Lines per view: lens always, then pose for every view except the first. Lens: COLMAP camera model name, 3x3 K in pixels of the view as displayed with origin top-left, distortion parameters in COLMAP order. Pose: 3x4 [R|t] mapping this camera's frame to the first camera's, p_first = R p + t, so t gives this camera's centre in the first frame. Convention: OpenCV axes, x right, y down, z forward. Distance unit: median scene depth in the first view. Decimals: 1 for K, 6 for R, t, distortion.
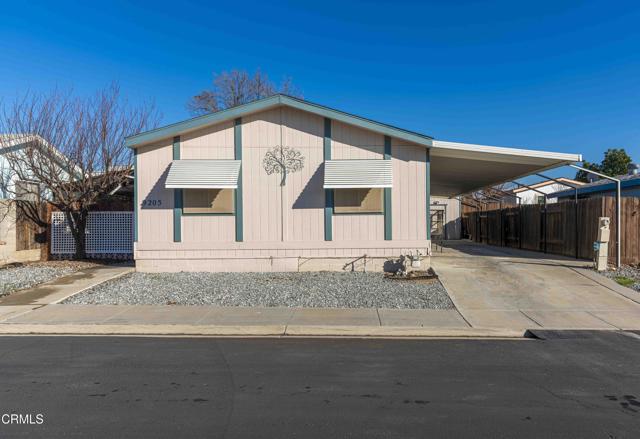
lens RADIAL K [[428.9, 0, 324.2], [0, 428.9, 225.0], [0, 0, 1]] dist [0.031655, 0.000905]
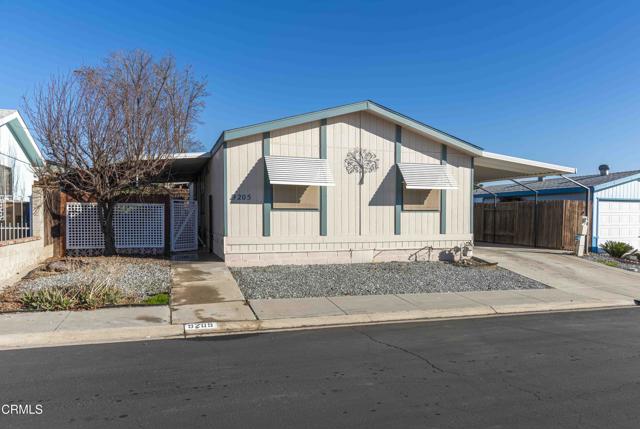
lens RADIAL K [[410.3, 0, 319.4], [0, 410.3, 229.8], [0, 0, 1]] dist [0.030499, -0.001692]
pose [[0.952697, 0.000109, 0.303922, -0.515676], [-0.009267, 0.999545, 0.028690, -0.004900], [-0.303780, -0.030149, 0.952265, 0.031633]]
